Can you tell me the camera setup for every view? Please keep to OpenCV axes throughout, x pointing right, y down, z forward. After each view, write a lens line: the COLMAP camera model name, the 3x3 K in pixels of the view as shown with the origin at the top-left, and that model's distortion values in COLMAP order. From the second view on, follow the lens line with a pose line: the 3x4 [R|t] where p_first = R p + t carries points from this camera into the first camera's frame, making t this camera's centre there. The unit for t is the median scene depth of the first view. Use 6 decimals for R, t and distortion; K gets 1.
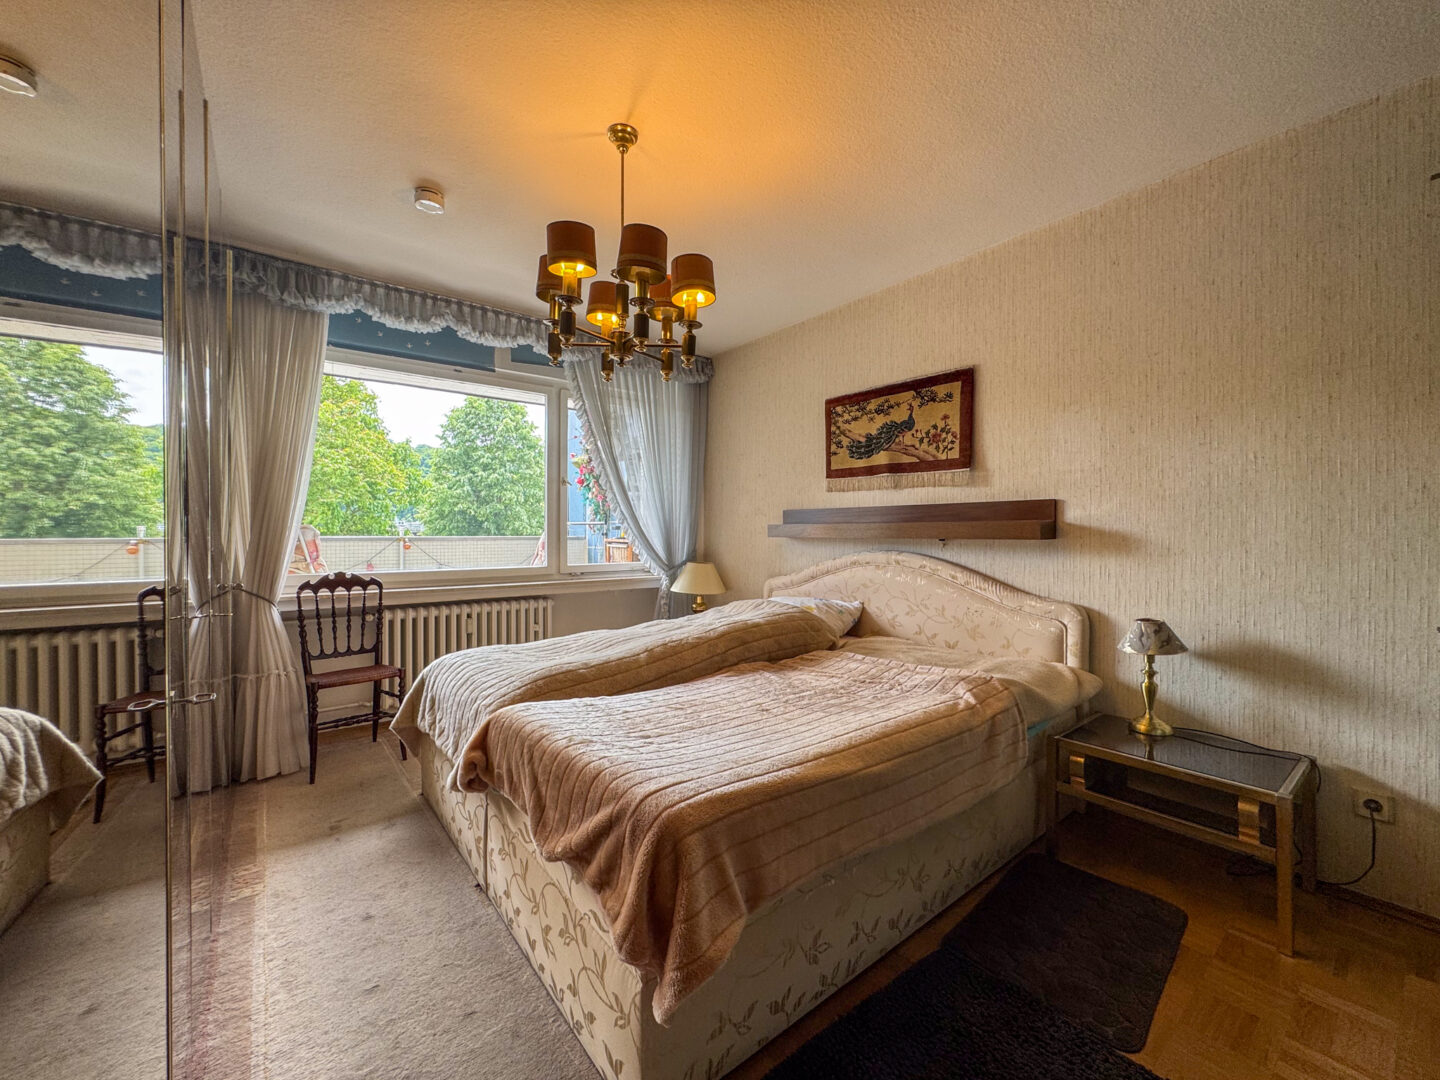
lens RADIAL K [[569.8, 0, 720.8], [0, 569.8, 537.0], [0, 0, 1]] dist [-0.000744, 0.000084]
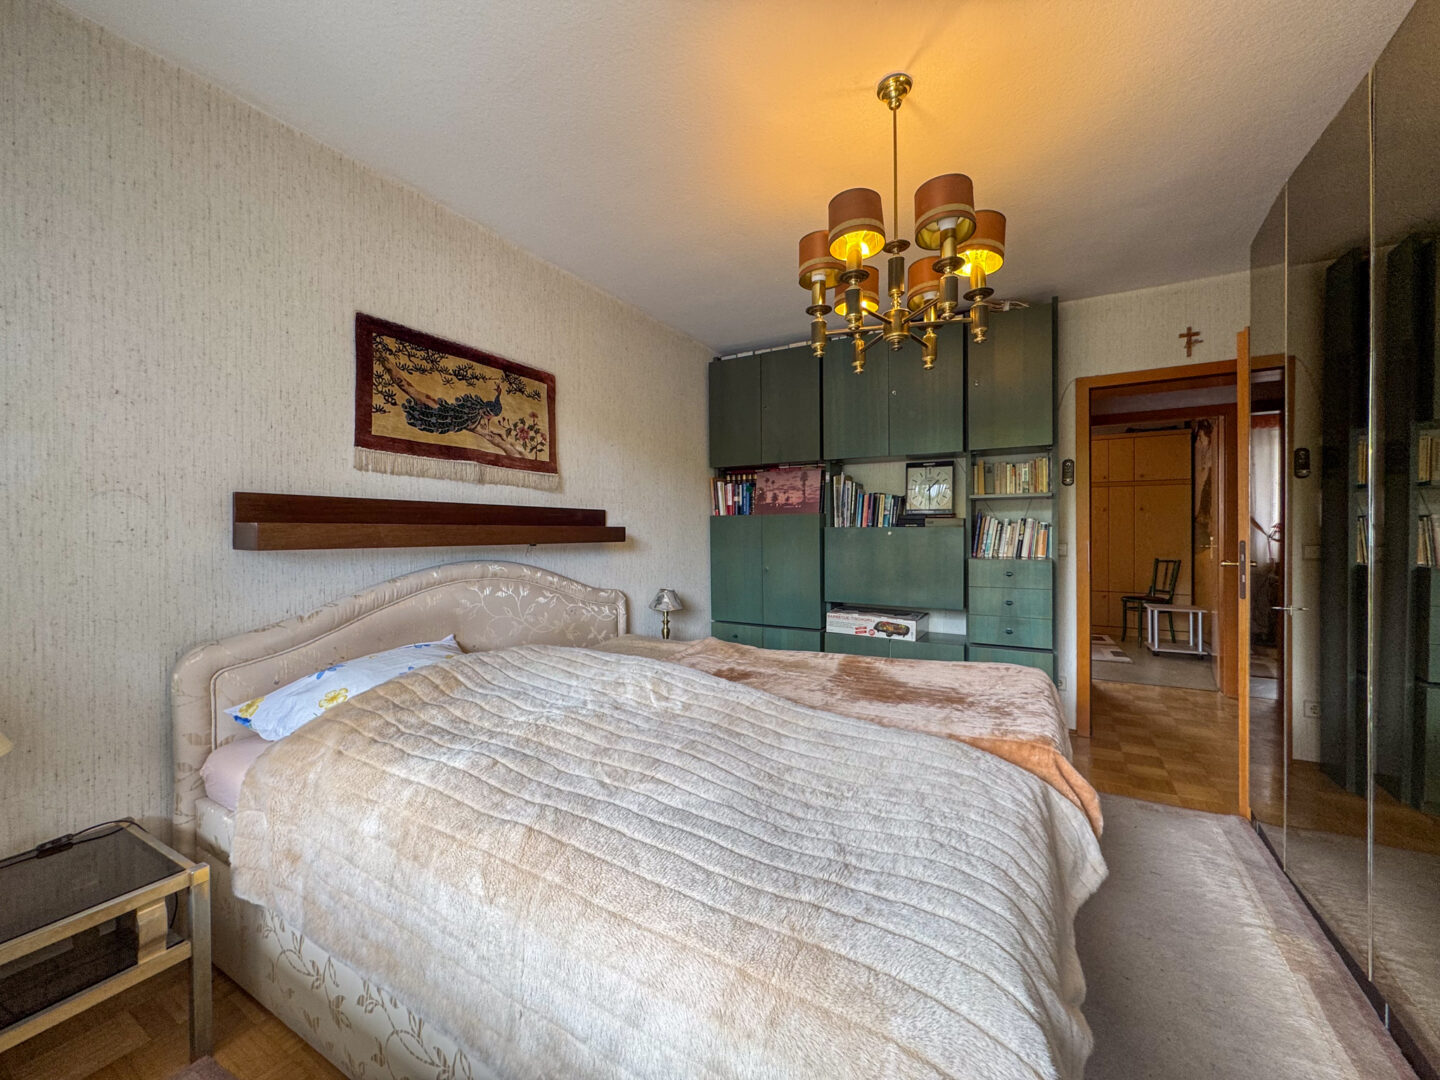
lens RADIAL K [[569.8, 0, 721.7], [0, 569.8, 536.5], [0, 0, 1]] dist [-0.000744, 0.000084]
pose [[-0.358389, -0.006800, 0.933548, -0.569308], [0.011050, 0.999873, 0.011525, -0.015235], [-0.933507, 0.014446, -0.358268, 0.991709]]
